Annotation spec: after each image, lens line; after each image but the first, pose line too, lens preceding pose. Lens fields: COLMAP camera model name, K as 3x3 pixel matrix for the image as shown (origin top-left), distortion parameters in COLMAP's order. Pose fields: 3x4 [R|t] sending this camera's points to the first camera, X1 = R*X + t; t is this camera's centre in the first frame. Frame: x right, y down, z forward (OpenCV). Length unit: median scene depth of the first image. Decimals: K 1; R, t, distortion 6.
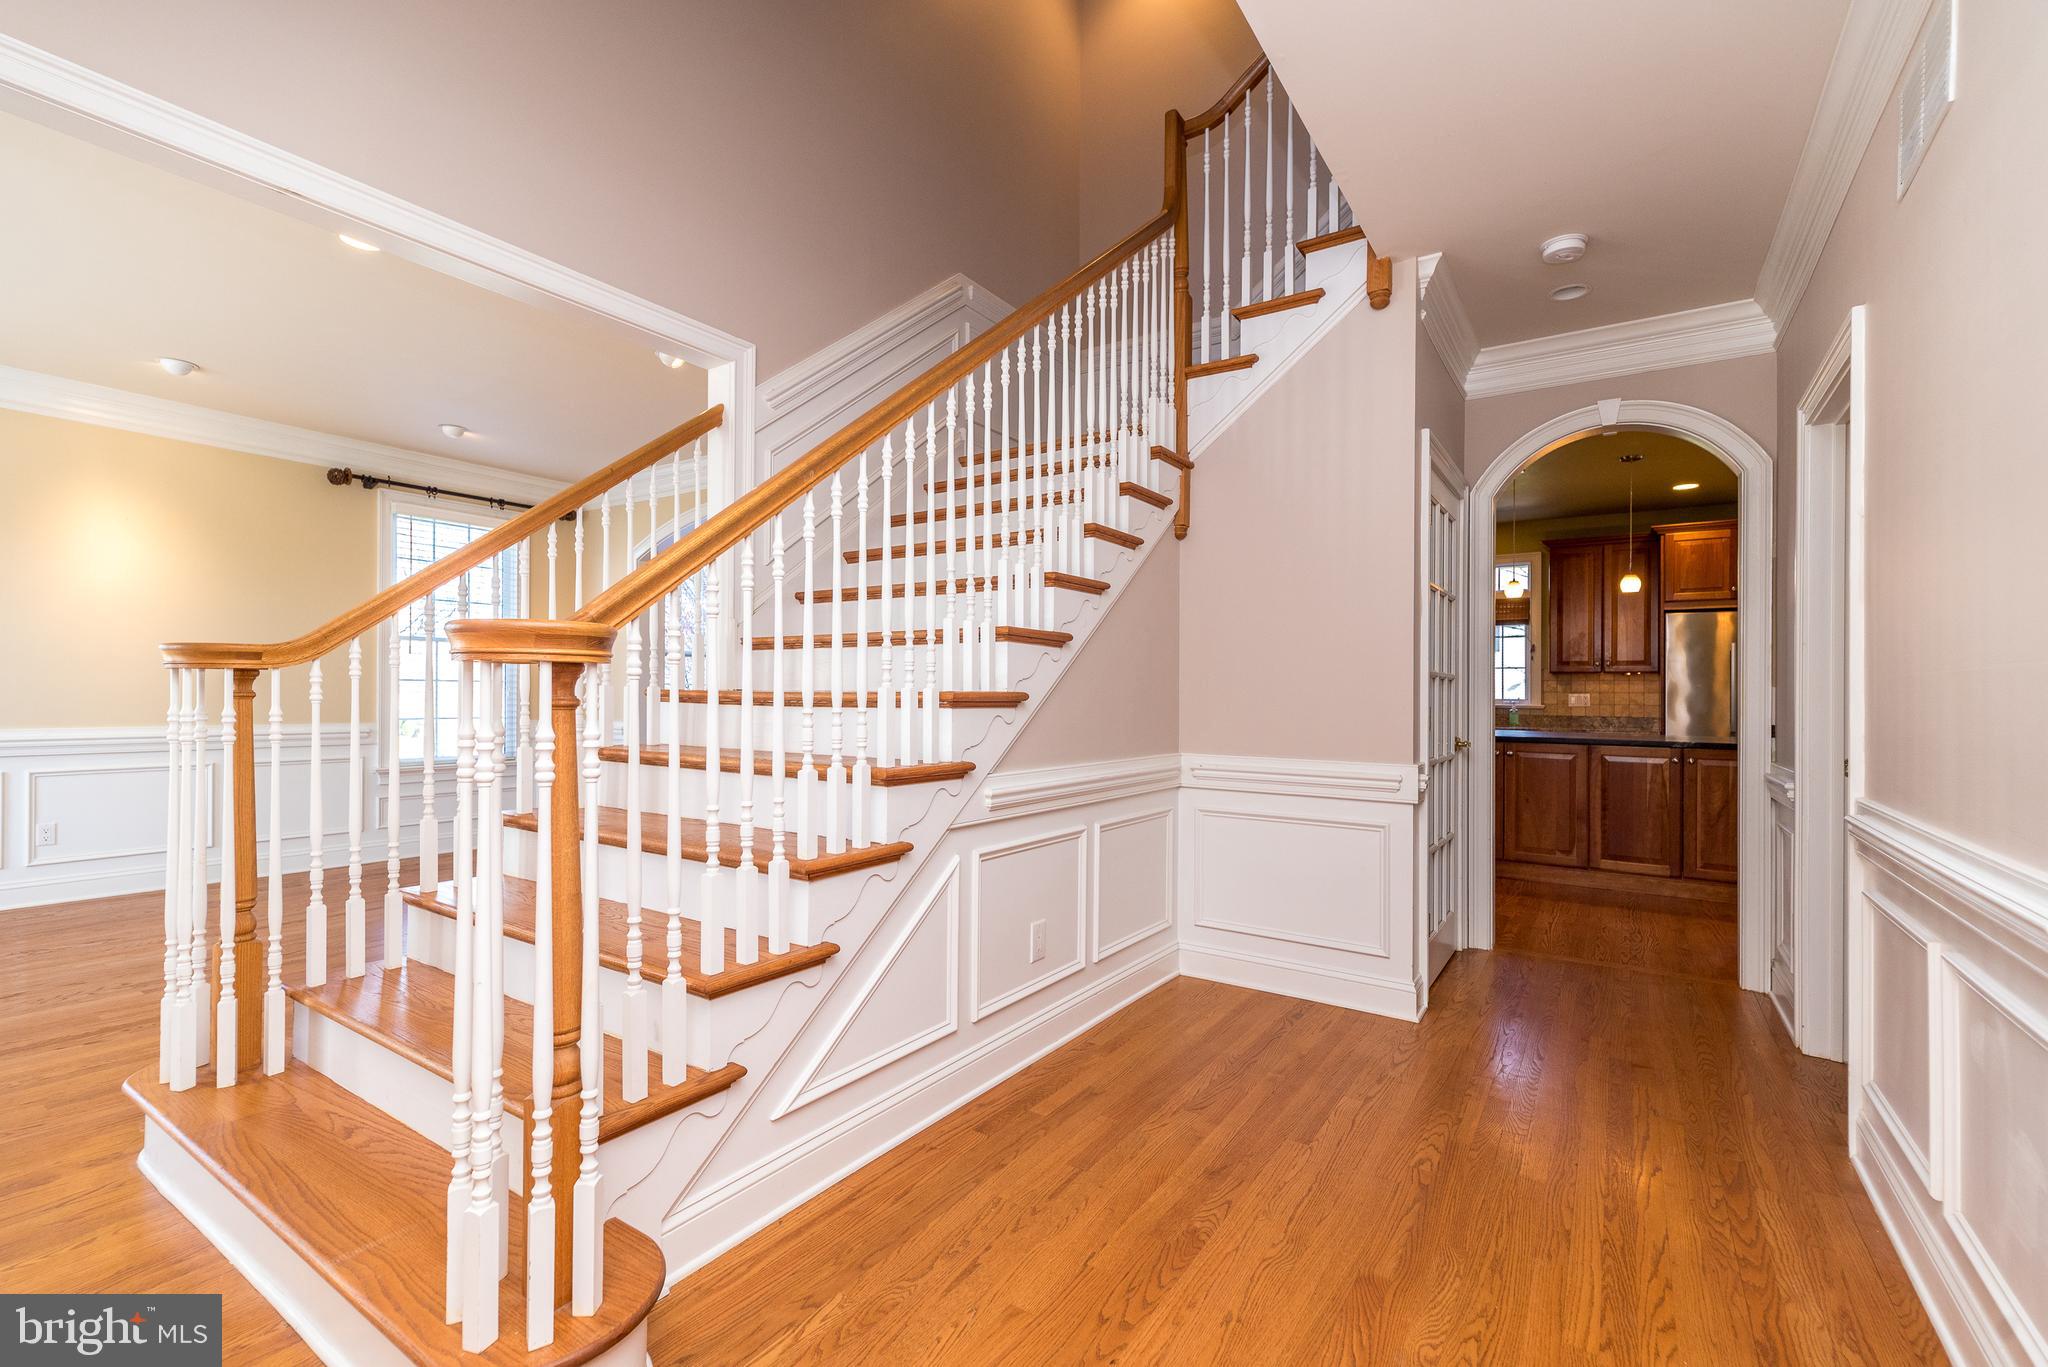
lens RADIAL K [[891.0, 0, 1022.3], [0, 891.0, 694.9], [0, 0, 1]] dist [0.016386, 0.000345]
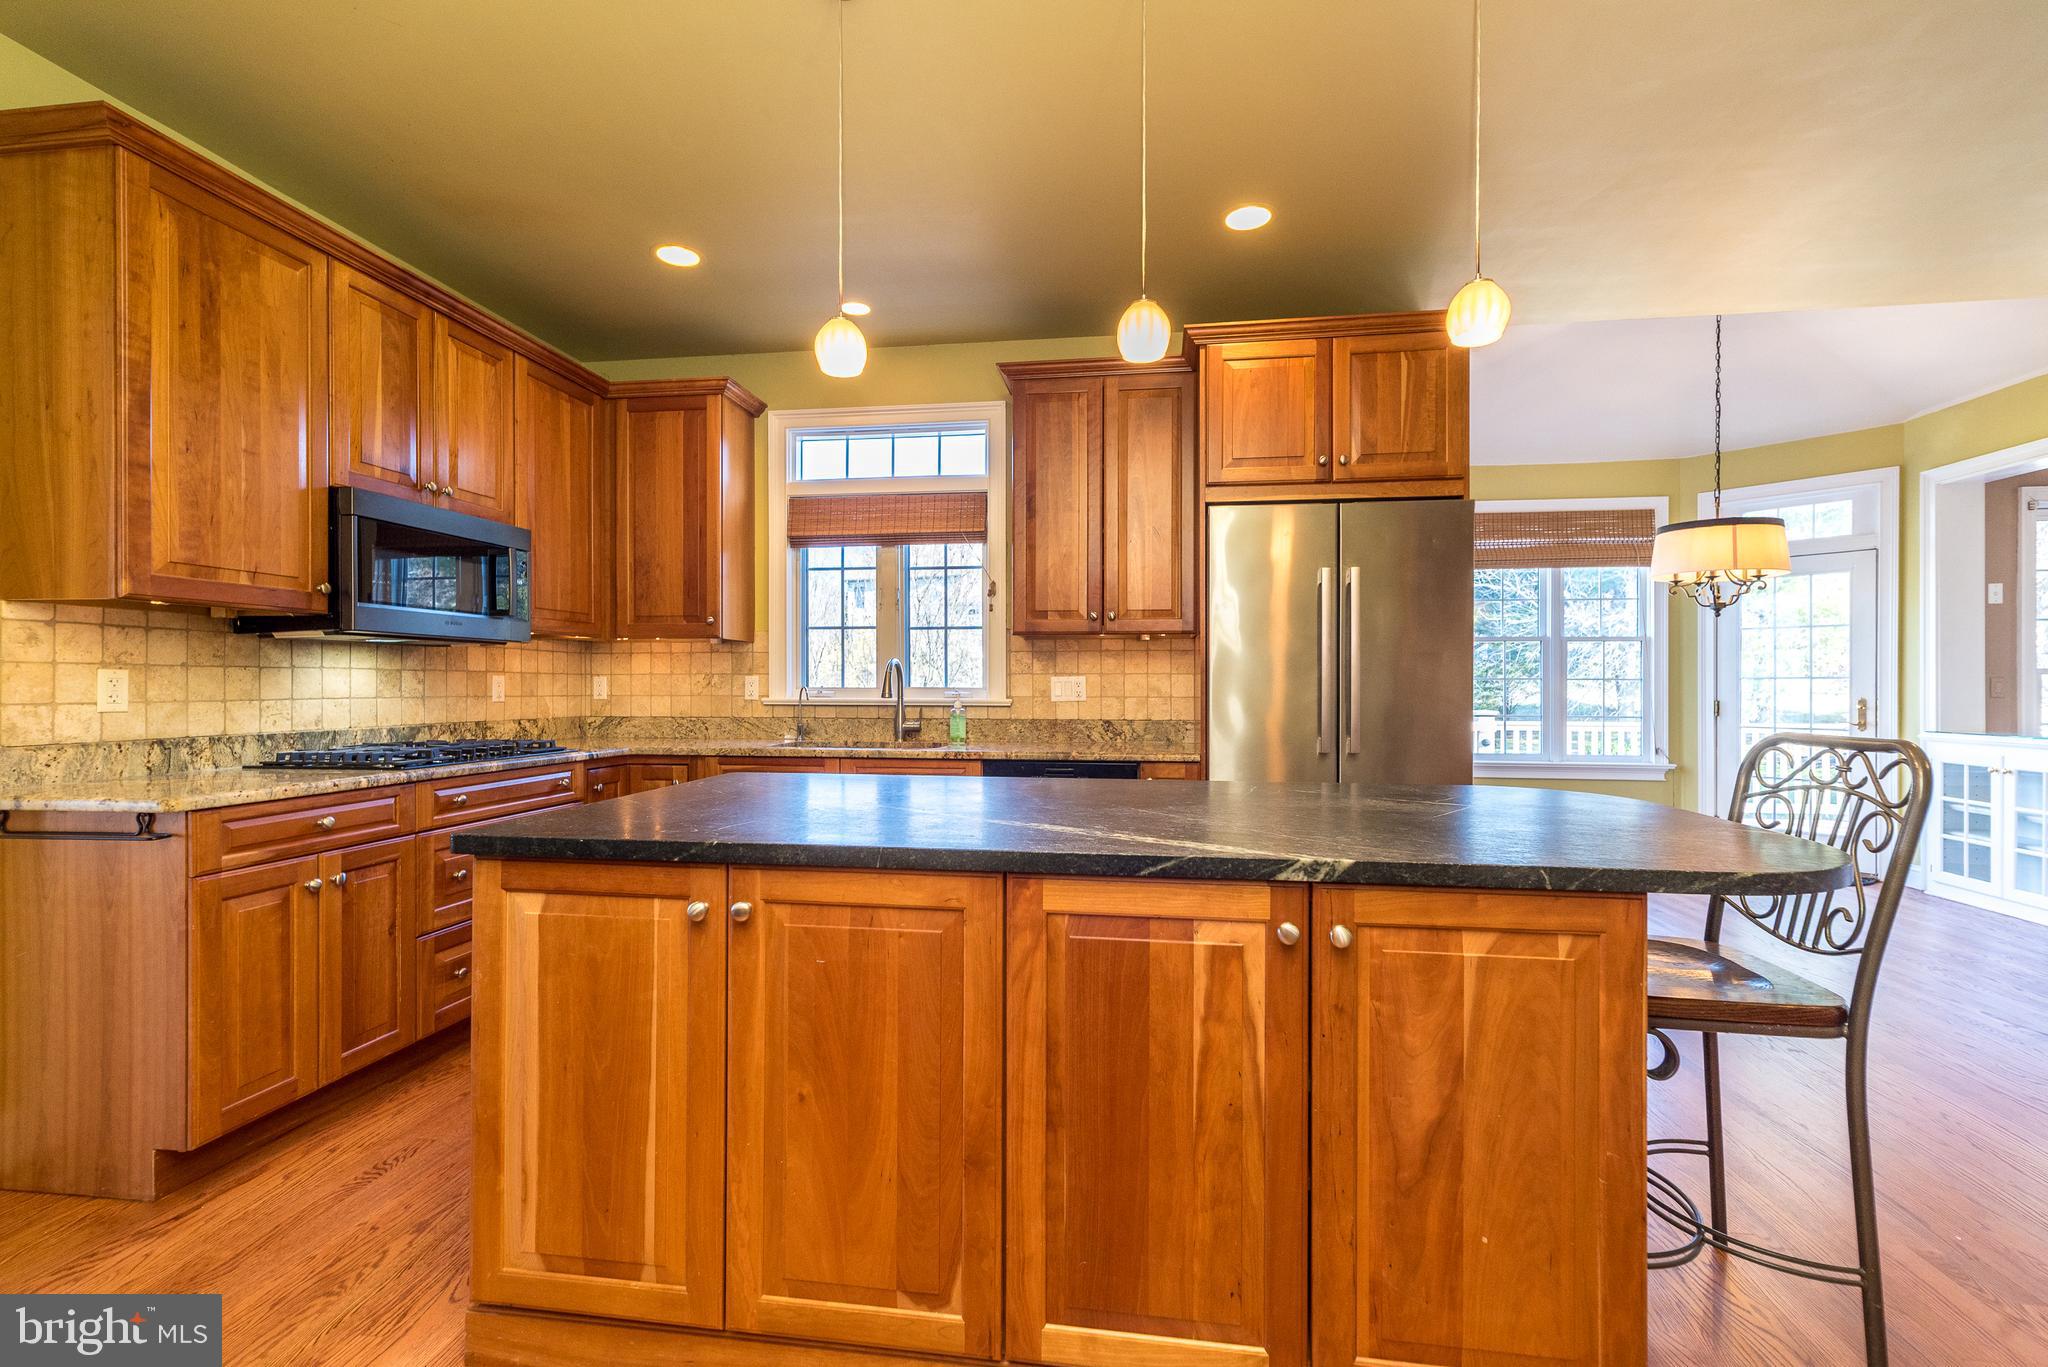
lens RADIAL K [[891.0, 0, 1024.9], [0, 891.0, 684.6], [0, 0, 1]] dist [0.016386, 0.000345]
pose [[0.901173, -0.003415, 0.433446, 0.390862], [0.003188, 0.999994, 0.001251, 0.002548], [-0.433447, 0.000255, 0.901179, 0.569980]]
